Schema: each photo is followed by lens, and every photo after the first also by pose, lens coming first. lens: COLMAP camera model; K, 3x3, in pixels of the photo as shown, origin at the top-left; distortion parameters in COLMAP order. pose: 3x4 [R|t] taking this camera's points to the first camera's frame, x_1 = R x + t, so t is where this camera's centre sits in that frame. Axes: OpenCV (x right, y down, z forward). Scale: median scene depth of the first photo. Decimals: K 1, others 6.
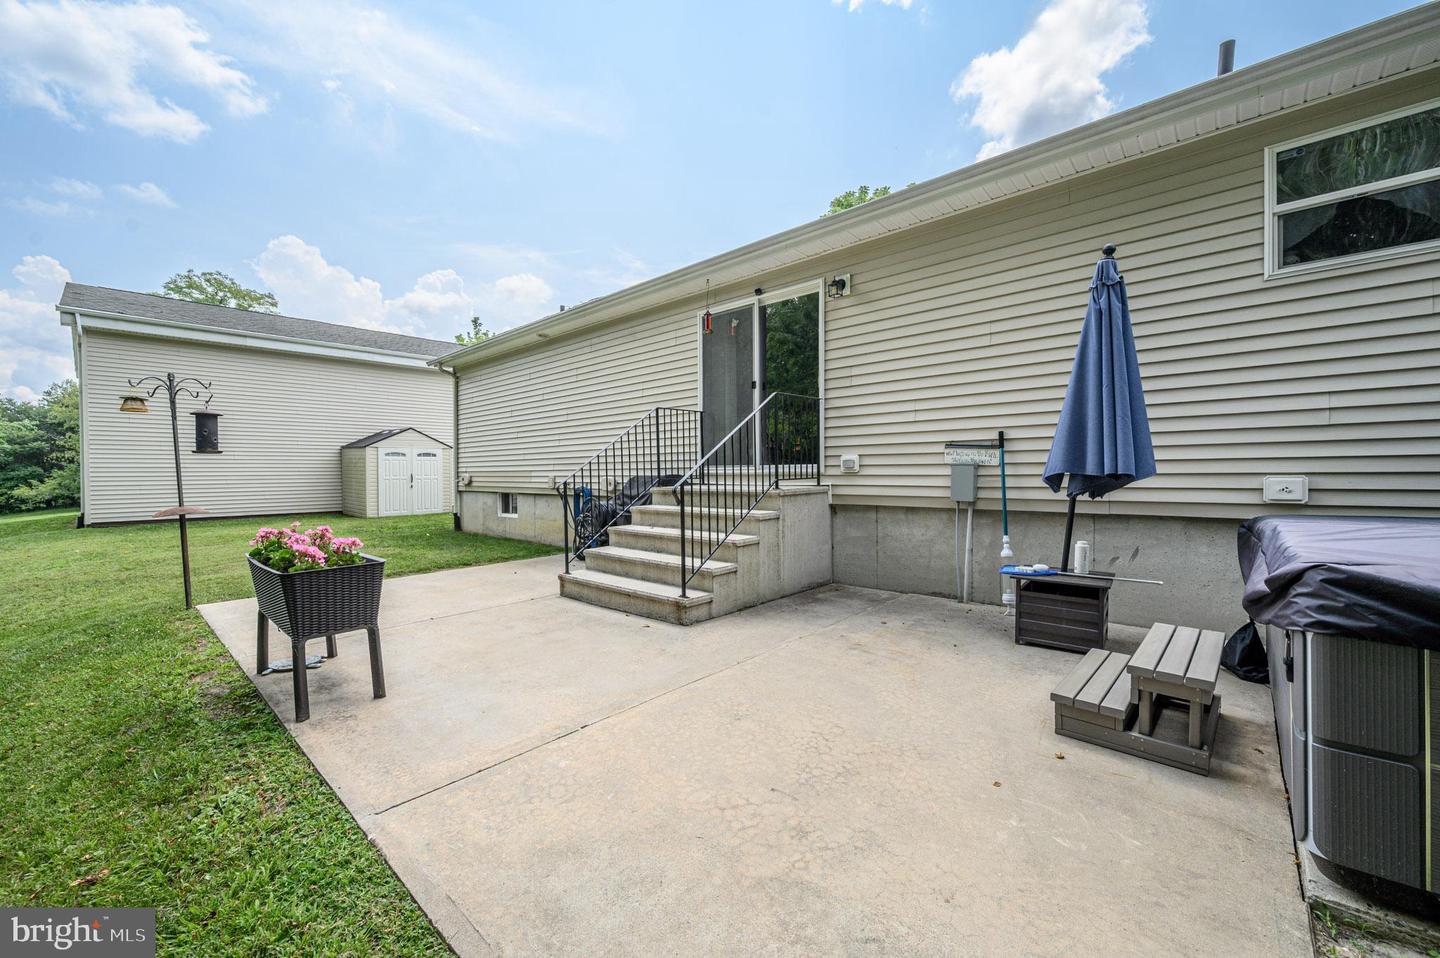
lens RADIAL K [[573.6, 0, 721.6], [0, 573.6, 474.3], [0, 0, 1]] dist [0.002425, 0.001537]
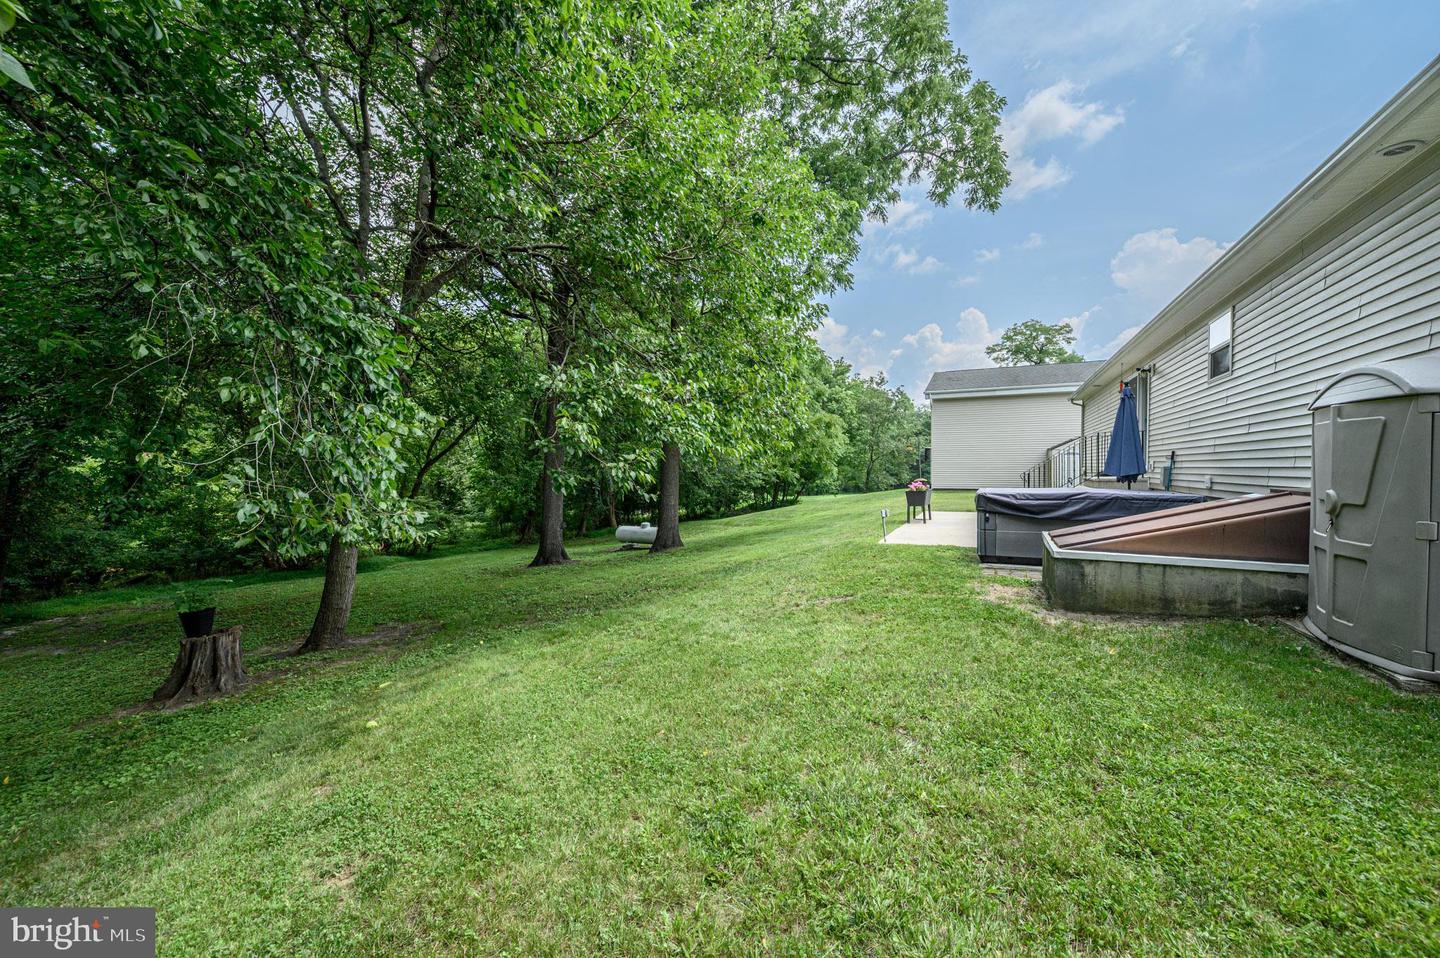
lens RADIAL K [[573.6, 0, 723.3], [0, 573.6, 476.0], [0, 0, 1]] dist [0.002425, 0.001537]
pose [[0.301023, 0.018698, -0.953433, 1.696020], [0.001721, 0.999795, 0.020151, -0.028771], [0.953615, -0.007707, 0.300930, -0.948077]]
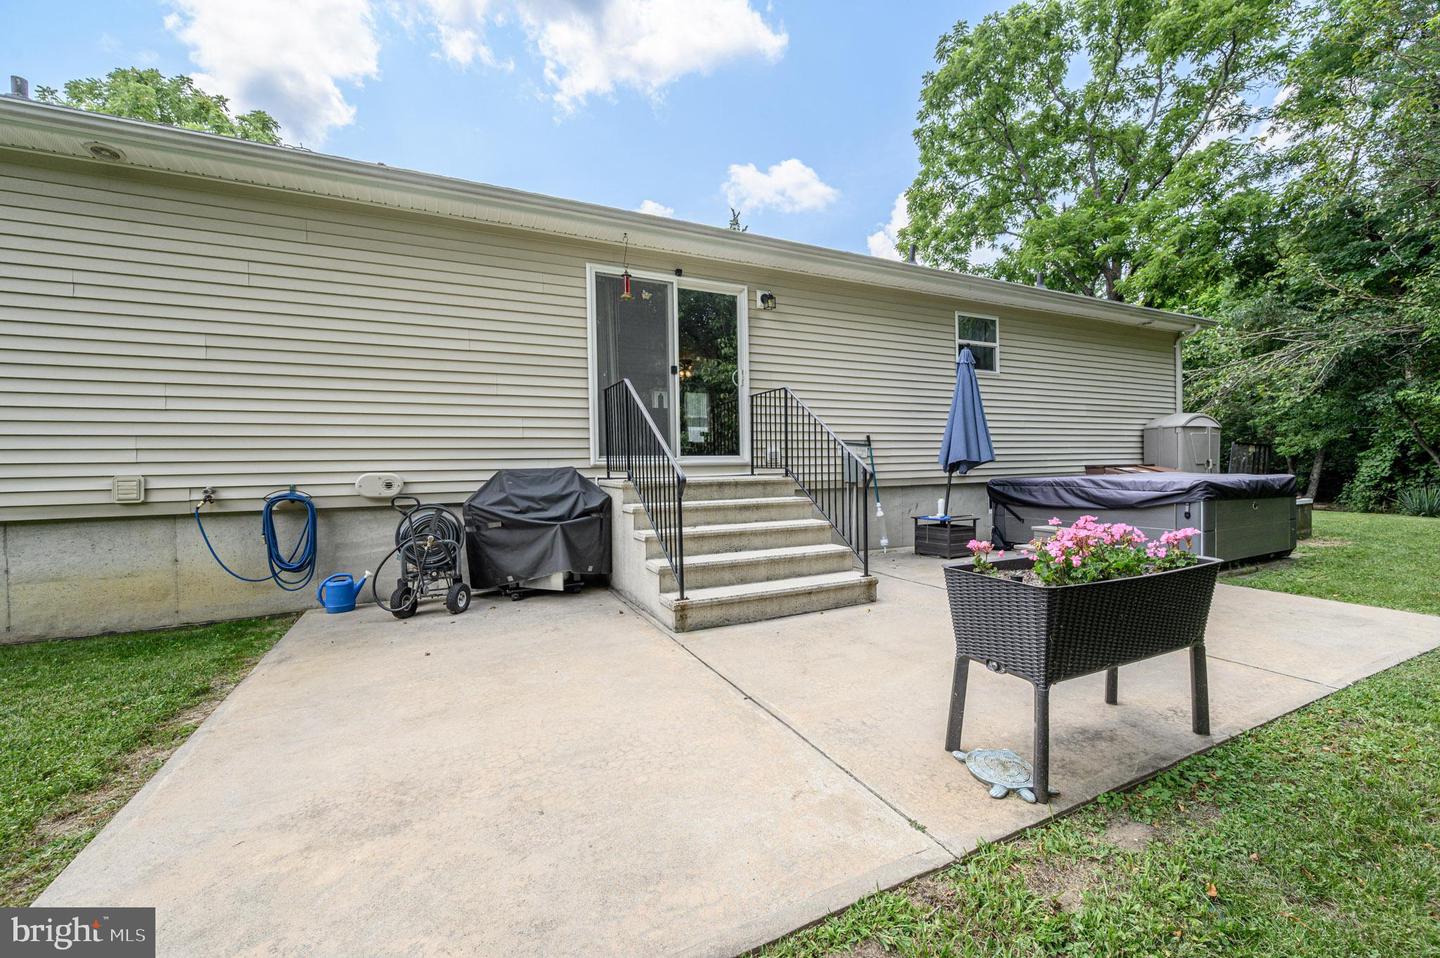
lens RADIAL K [[573.6, 0, 716.6], [0, 573.6, 471.5], [0, 0, 1]] dist [0.002425, 0.001537]
pose [[0.373496, -0.004973, 0.927618, -0.948497], [0.015330, 0.999882, -0.000812, 0.014282], [-0.927505, 0.014524, 0.373528, 0.708906]]
